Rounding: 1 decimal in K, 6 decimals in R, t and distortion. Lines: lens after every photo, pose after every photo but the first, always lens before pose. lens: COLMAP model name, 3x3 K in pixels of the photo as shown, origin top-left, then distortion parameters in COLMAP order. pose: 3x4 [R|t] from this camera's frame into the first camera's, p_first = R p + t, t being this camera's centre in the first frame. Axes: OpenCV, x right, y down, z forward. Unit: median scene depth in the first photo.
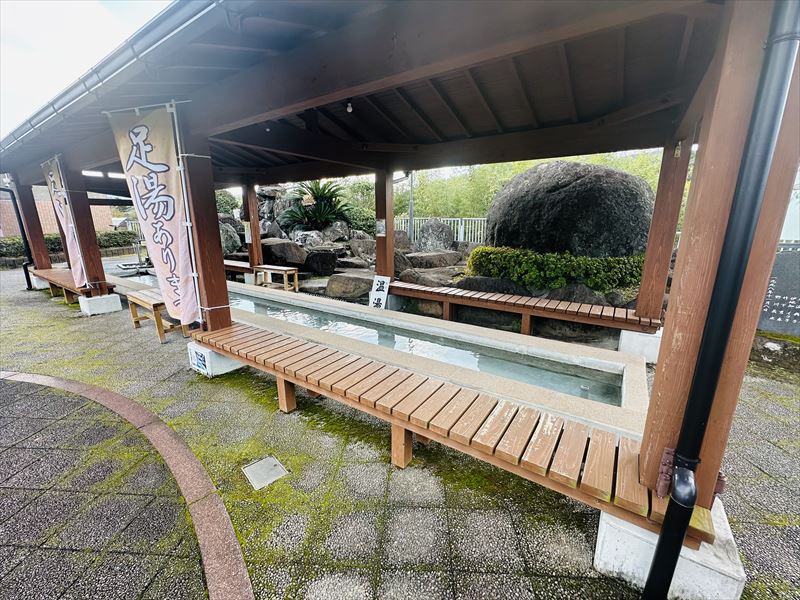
lens RADIAL K [[332.3, 0, 400.0], [0, 332.3, 300.0], [0, 0, 1]] dist [0.000025, 0.000009]
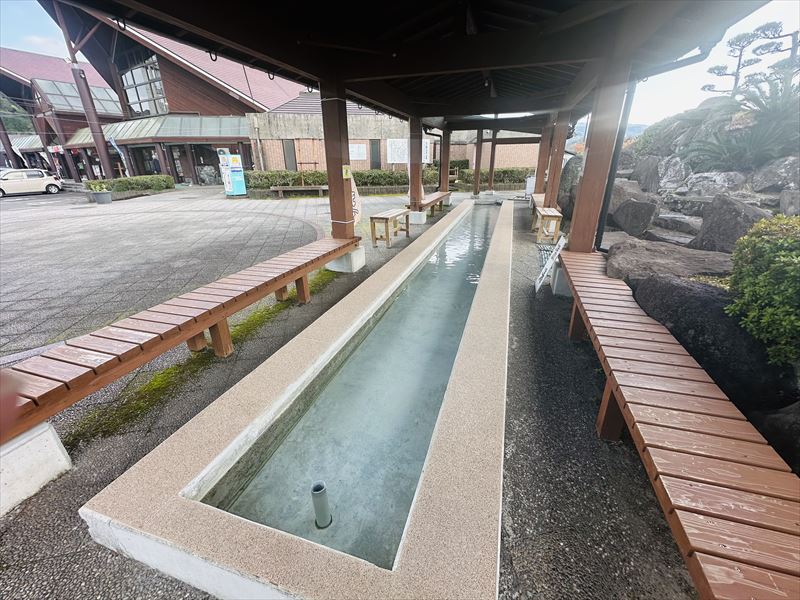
lens RADIAL K [[332.3, 0, 400.0], [0, 332.3, 300.0], [0, 0, 1]] dist [0.000025, 0.000009]
pose [[0.295621, 0.375562, -0.878386, 0.326324], [-0.220436, 0.921485, 0.319801, -0.068414], [0.929525, 0.099088, 0.355198, 0.311486]]
